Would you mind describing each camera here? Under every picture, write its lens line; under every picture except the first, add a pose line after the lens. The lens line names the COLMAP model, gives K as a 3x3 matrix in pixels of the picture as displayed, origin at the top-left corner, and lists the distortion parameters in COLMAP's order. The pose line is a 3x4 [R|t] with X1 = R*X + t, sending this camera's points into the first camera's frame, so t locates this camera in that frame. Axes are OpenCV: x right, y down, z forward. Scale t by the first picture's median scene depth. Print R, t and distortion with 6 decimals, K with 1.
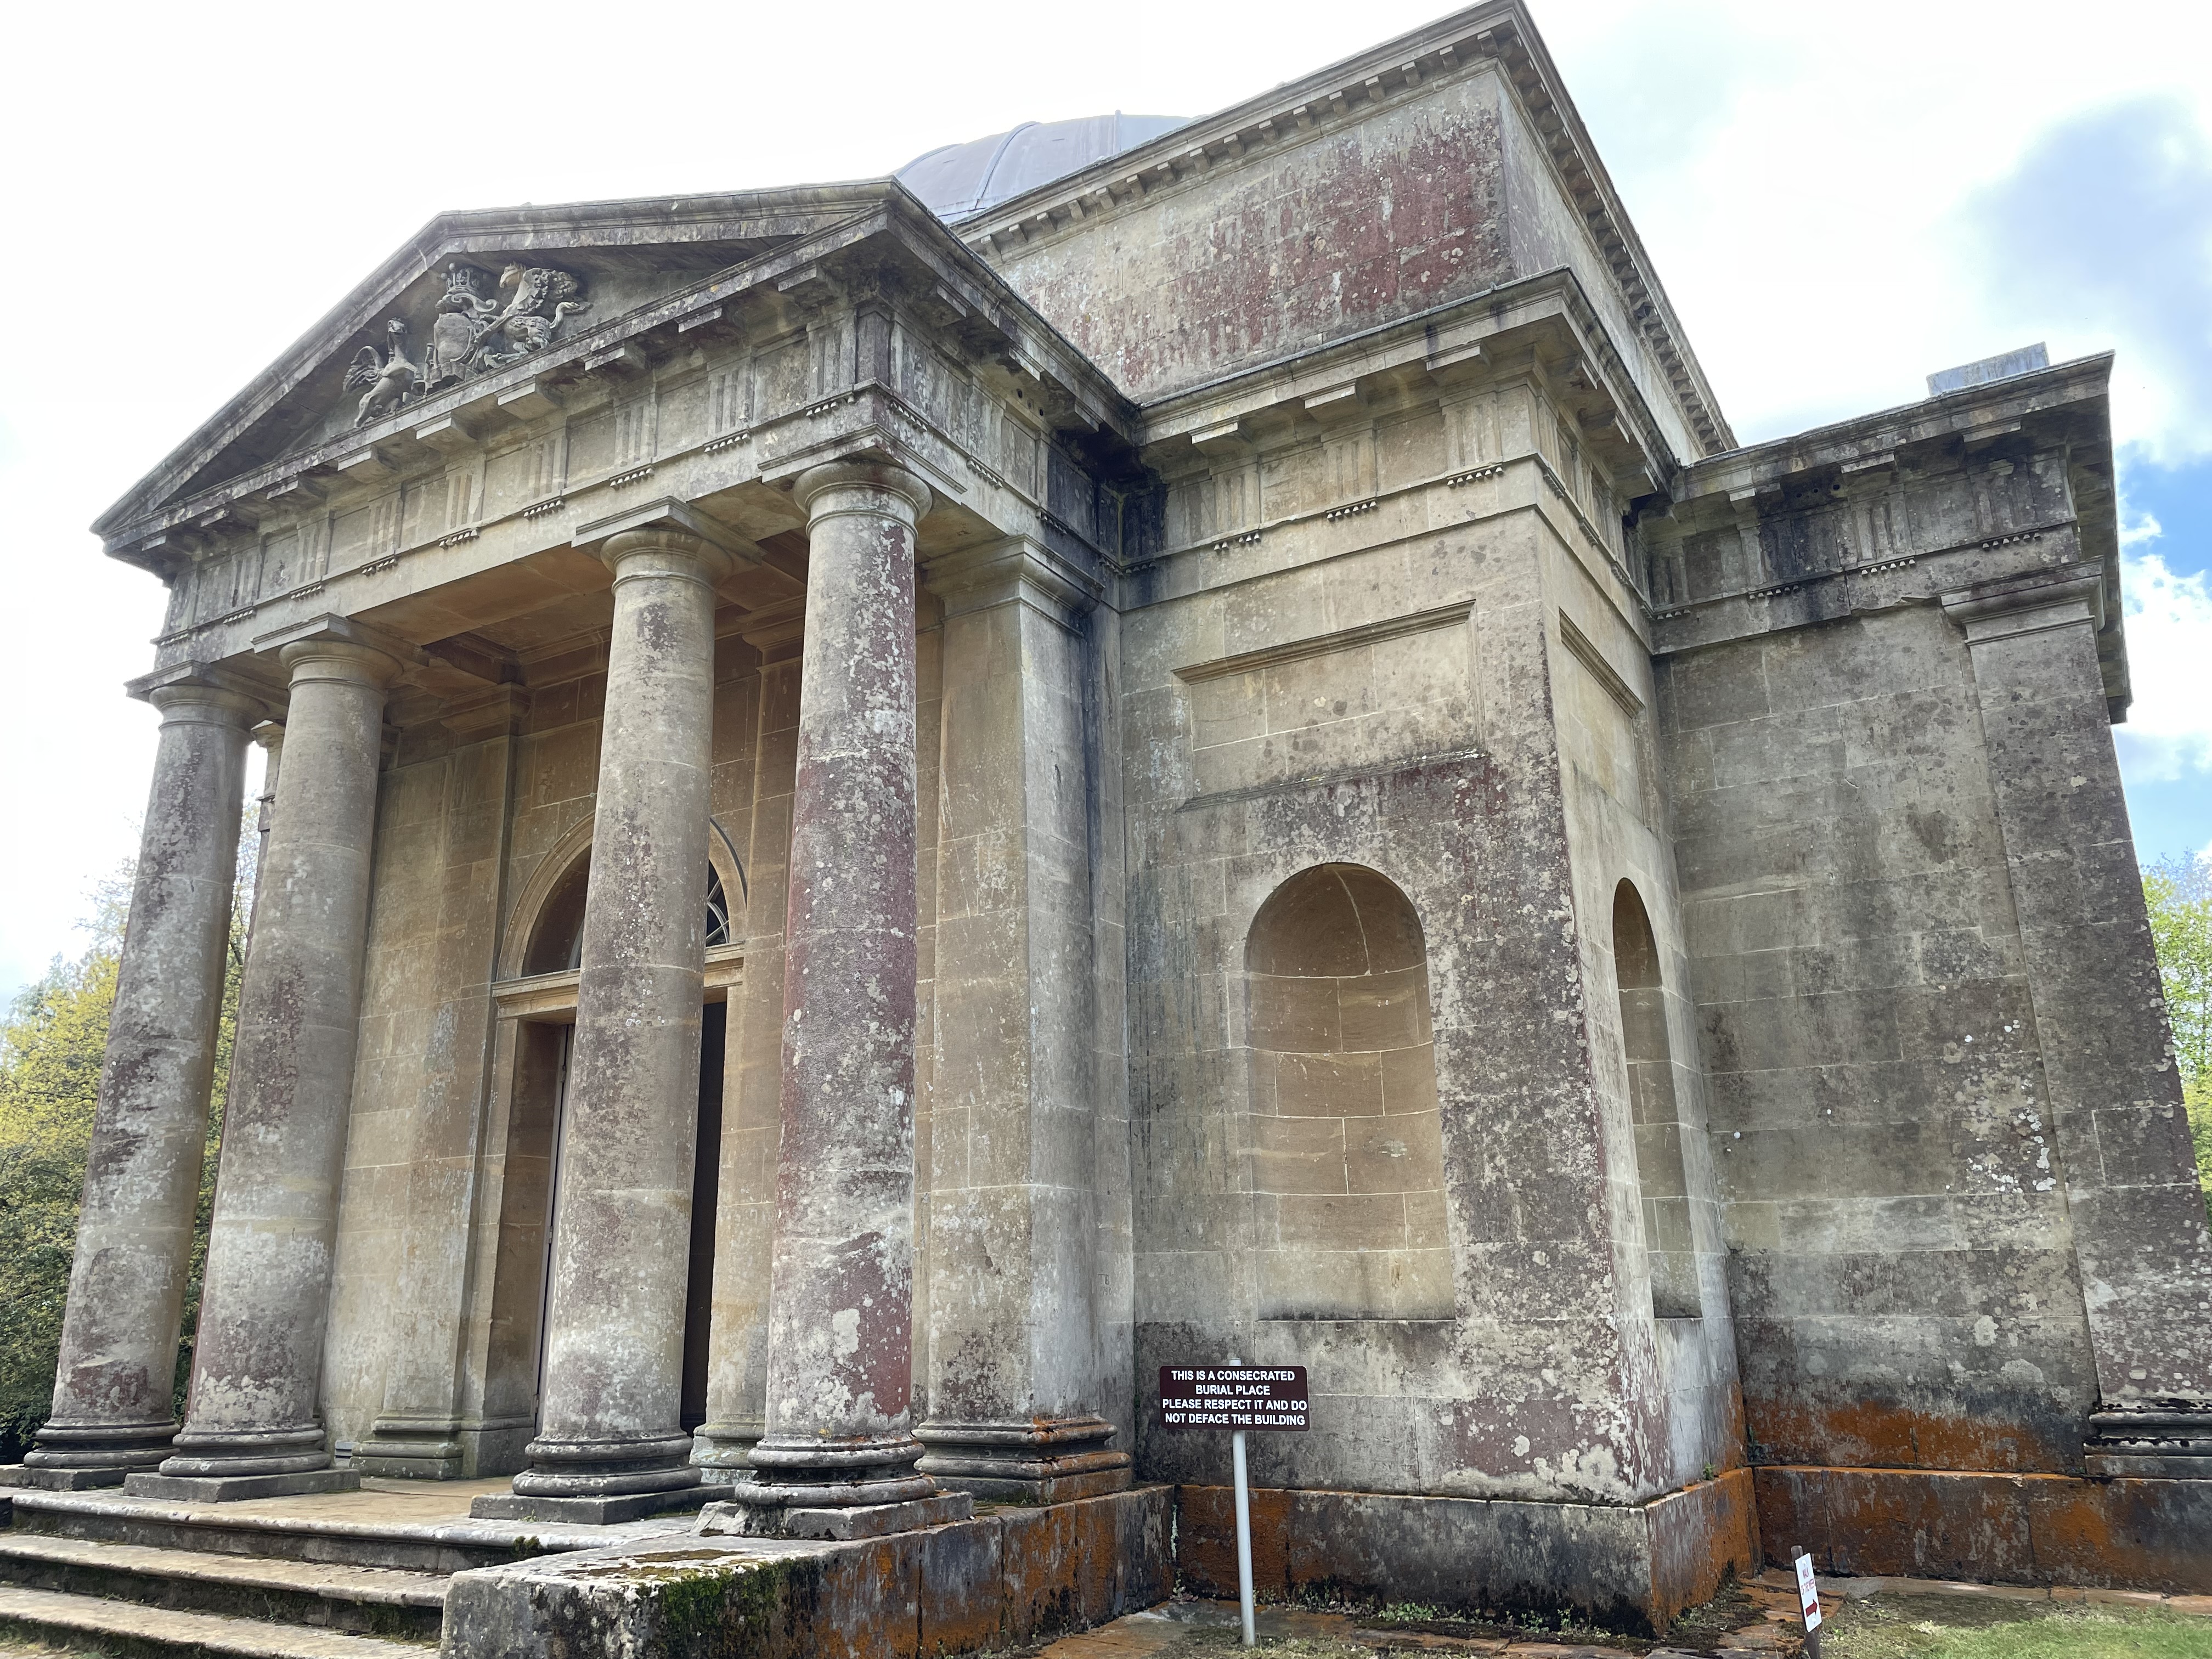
lens RADIAL K [[1656.2, 0, 1094.9], [0, 1656.2, 807.8], [0, 0, 1]] dist [0.077433, -0.089815]
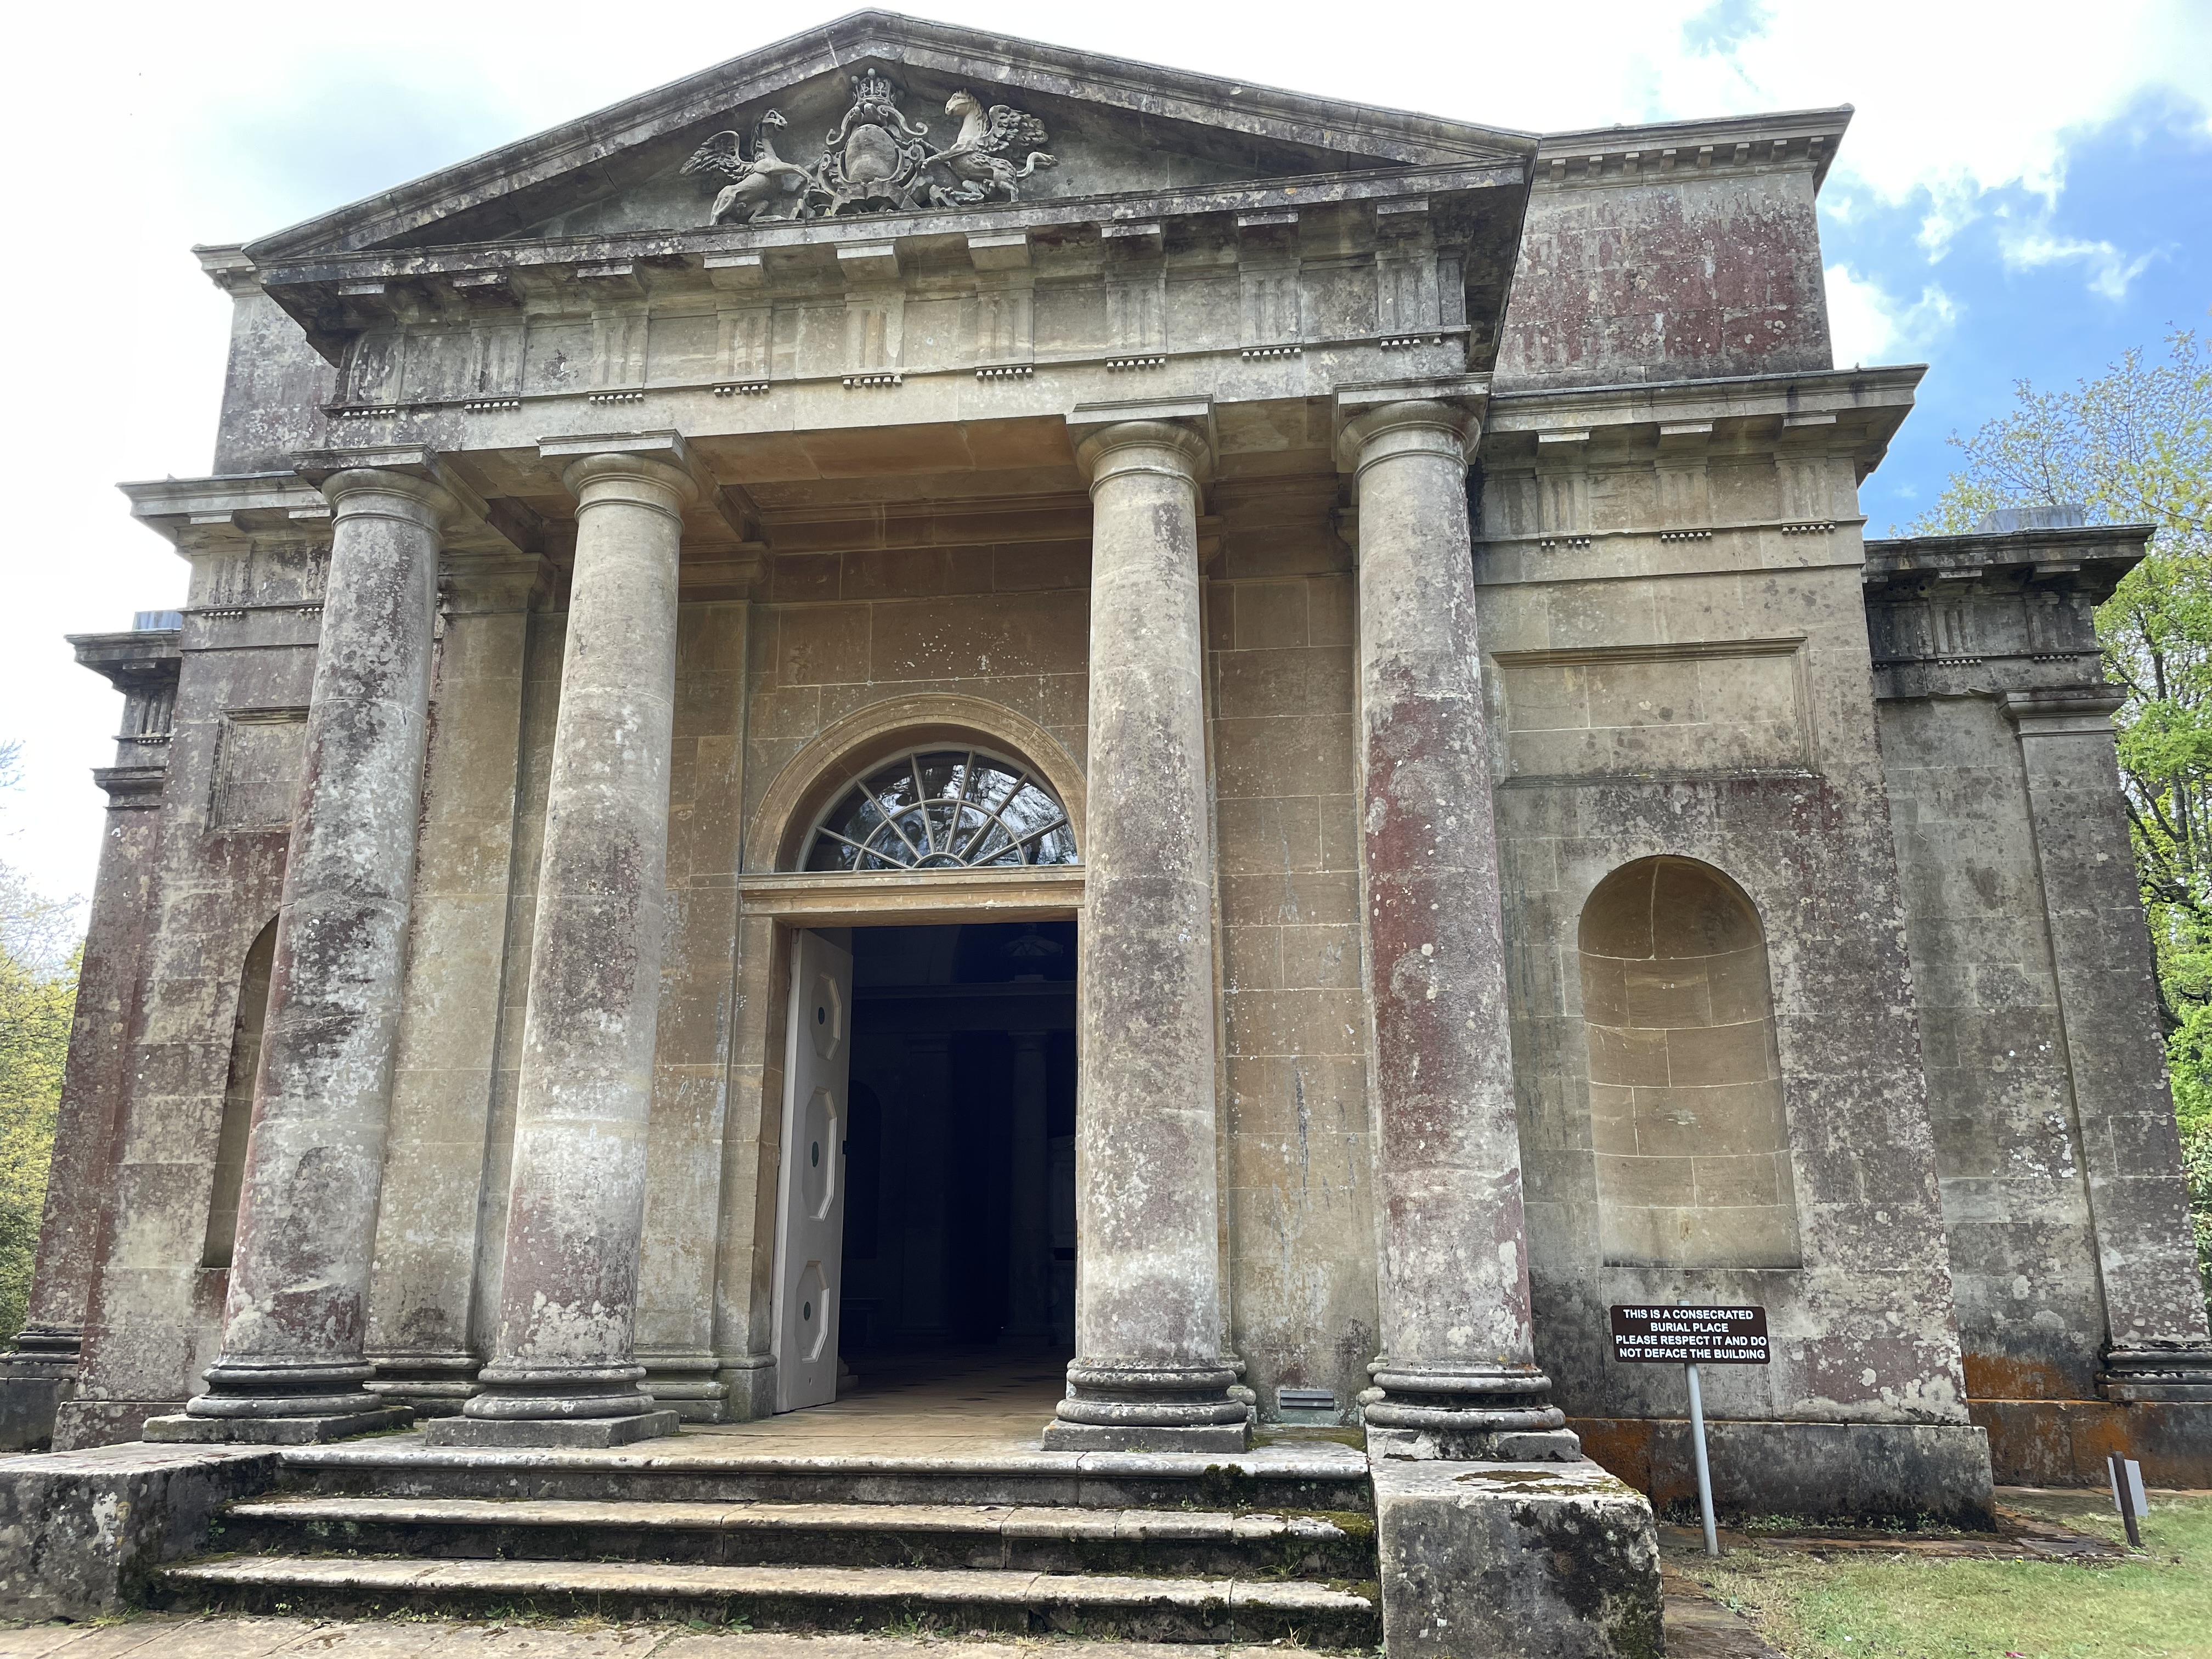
lens RADIAL K [[1656.2, 0, 1076.4], [0, 1656.2, 820.2], [0, 0, 1]] dist [0.077433, -0.089815]
pose [[0.916285, 0.123052, 0.381157, -0.633474], [-0.131414, 0.991319, -0.004122, 0.066105], [-0.378355, -0.046312, 0.924501, 0.131643]]
